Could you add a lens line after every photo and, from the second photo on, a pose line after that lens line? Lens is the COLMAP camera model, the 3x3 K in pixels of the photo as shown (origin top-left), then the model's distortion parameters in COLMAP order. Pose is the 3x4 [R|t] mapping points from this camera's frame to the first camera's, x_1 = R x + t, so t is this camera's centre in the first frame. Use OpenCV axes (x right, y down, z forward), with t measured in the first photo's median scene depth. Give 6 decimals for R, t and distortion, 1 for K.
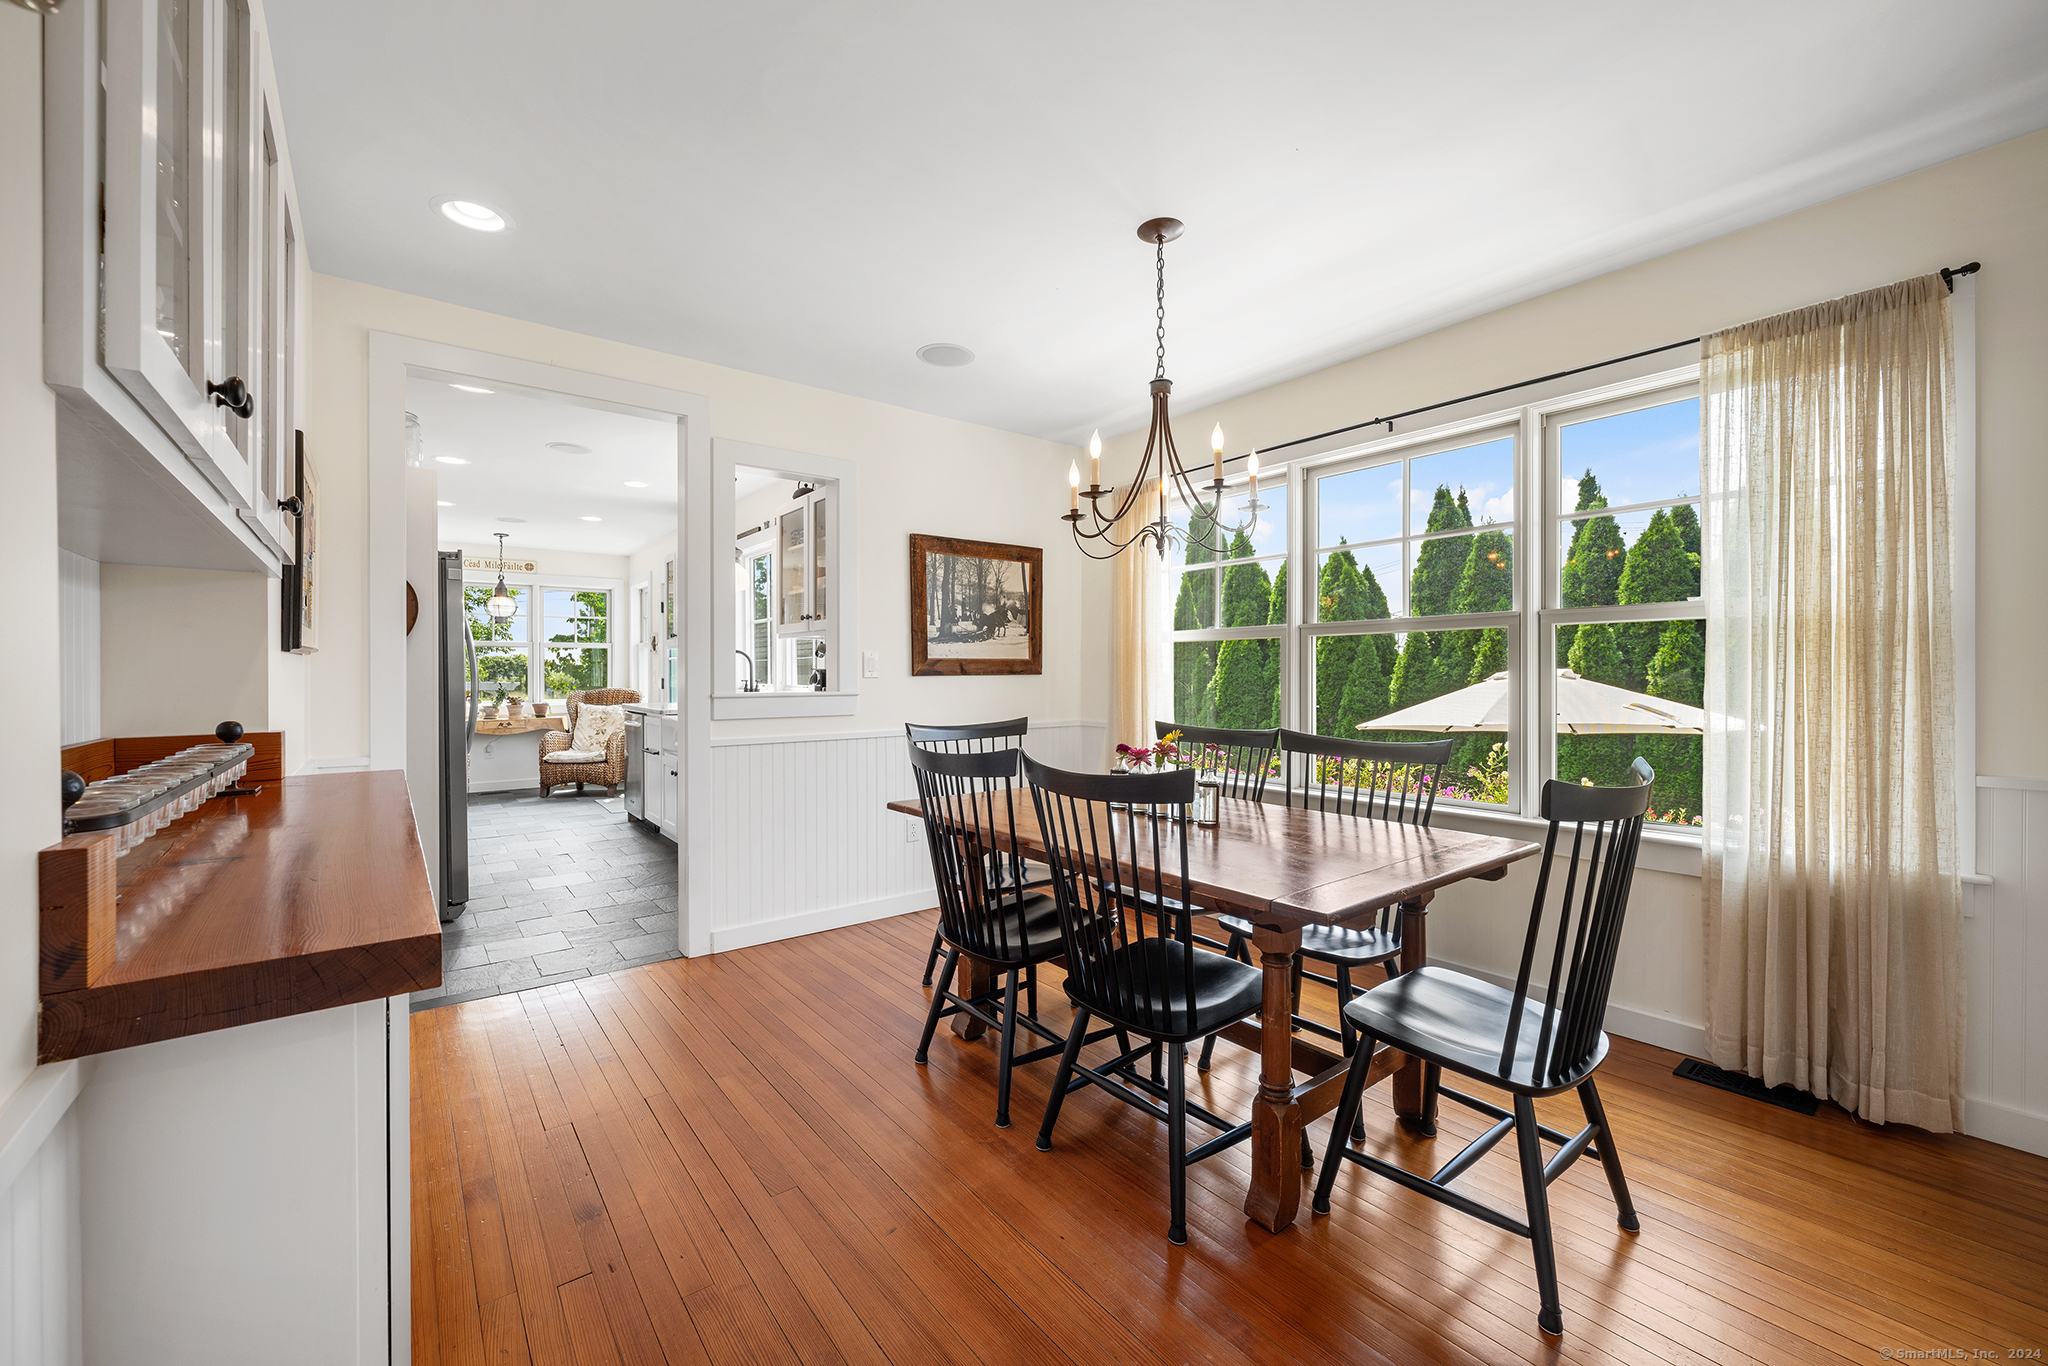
lens RADIAL K [[812.3, 0, 1021.3], [0, 812.3, 677.0], [0, 0, 1]] dist [-0.001103, -0.000033]
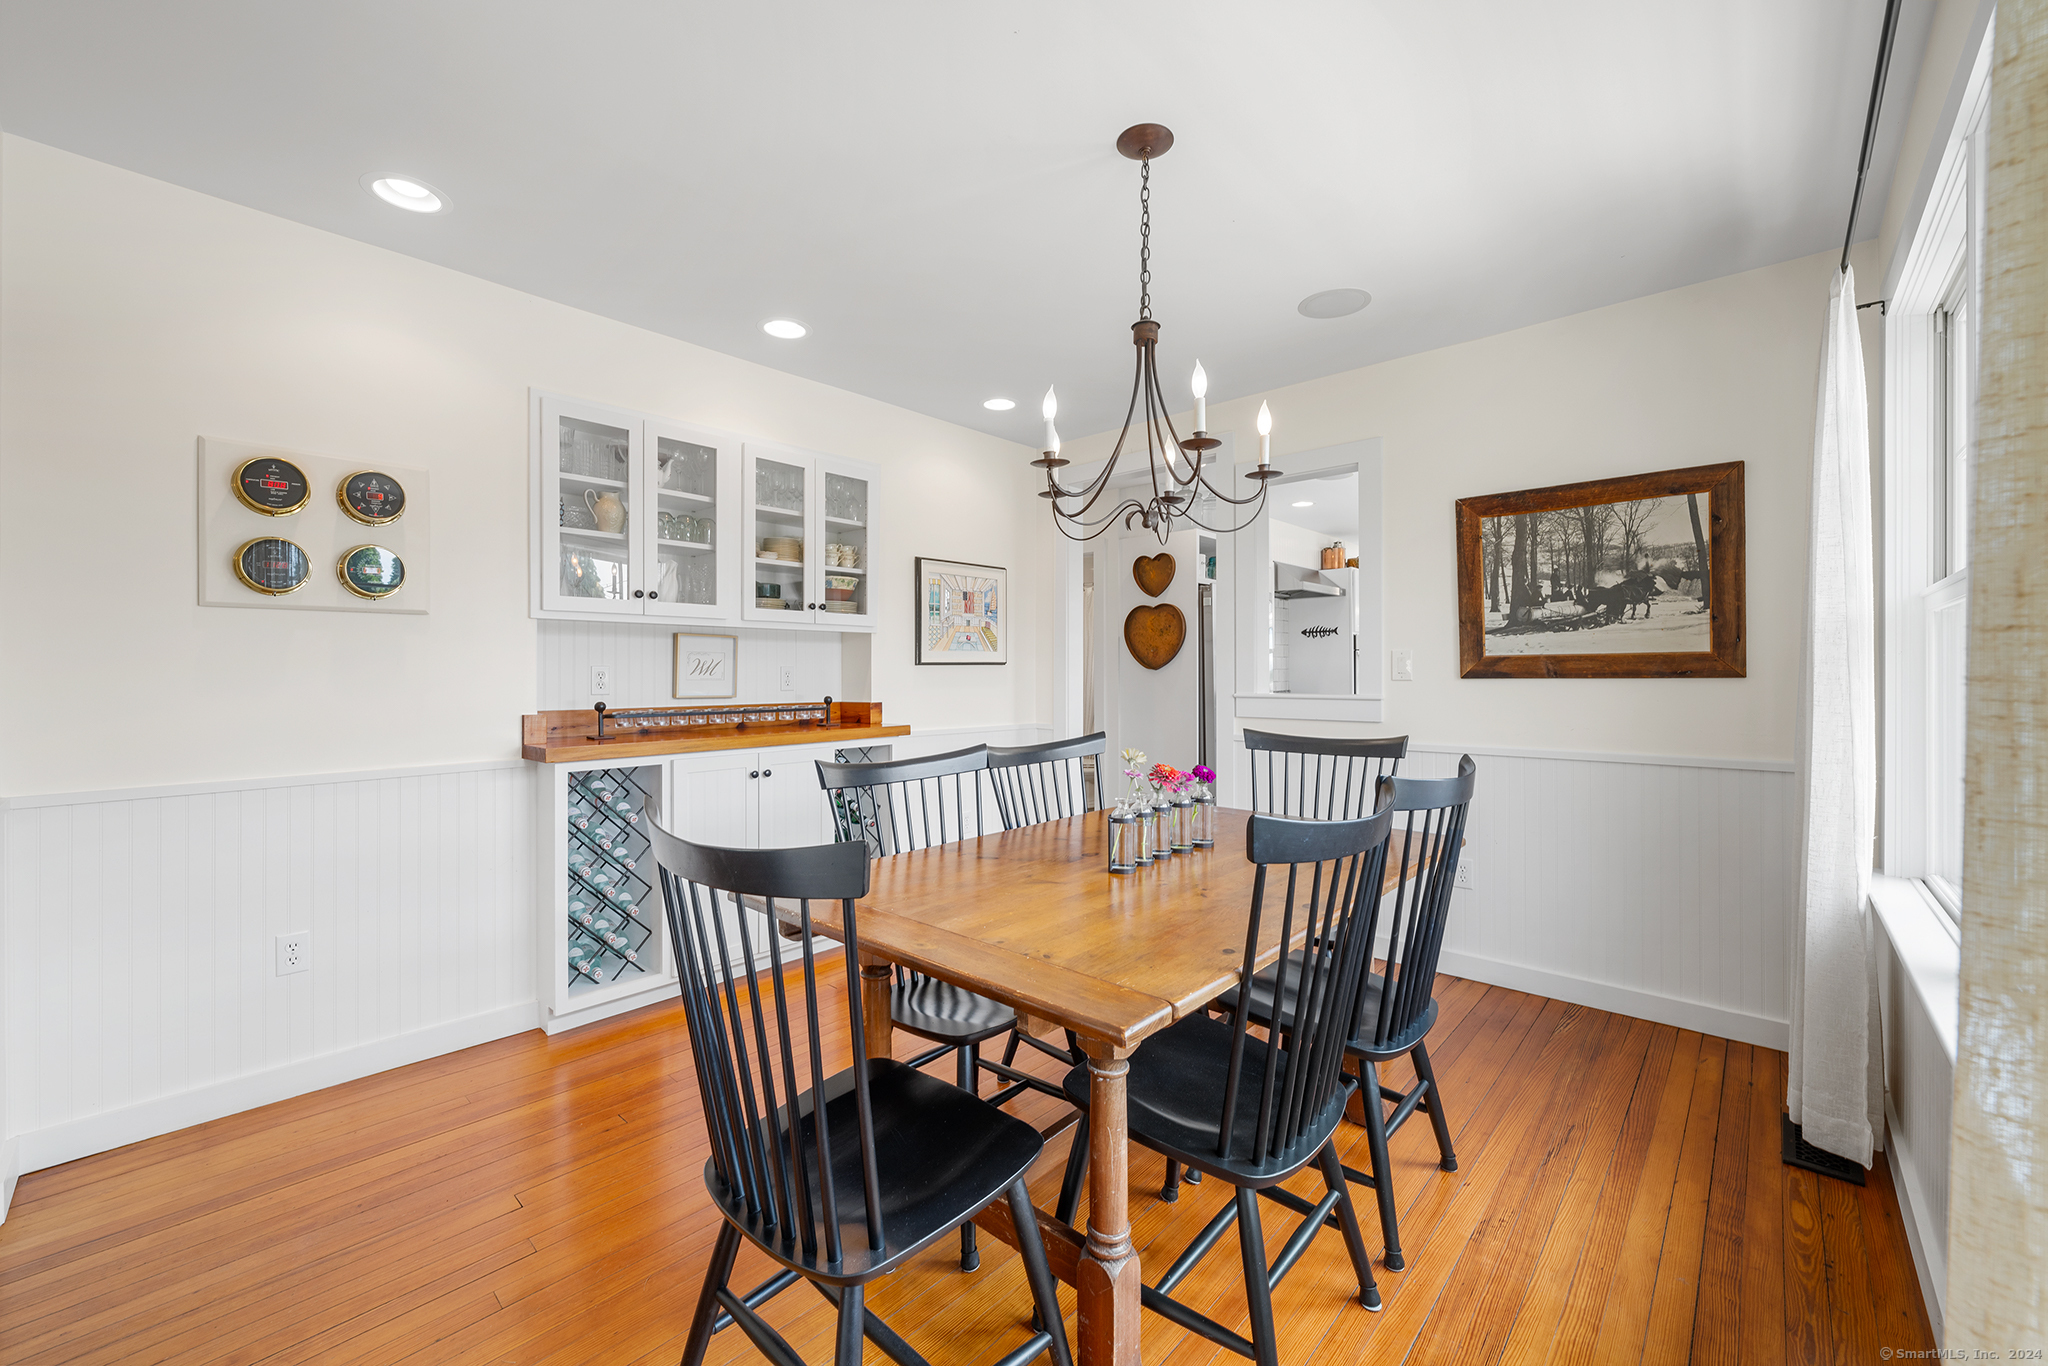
lens RADIAL K [[811.0, 0, 1029.8], [0, 811.0, 662.4], [0, 0, 1]] dist [-0.000247, -0.000039]
pose [[0.176310, -0.010746, -0.984276, 0.514221], [-0.001592, 0.999936, -0.011203, -0.006477], [0.984333, 0.003542, 0.176282, 0.398544]]
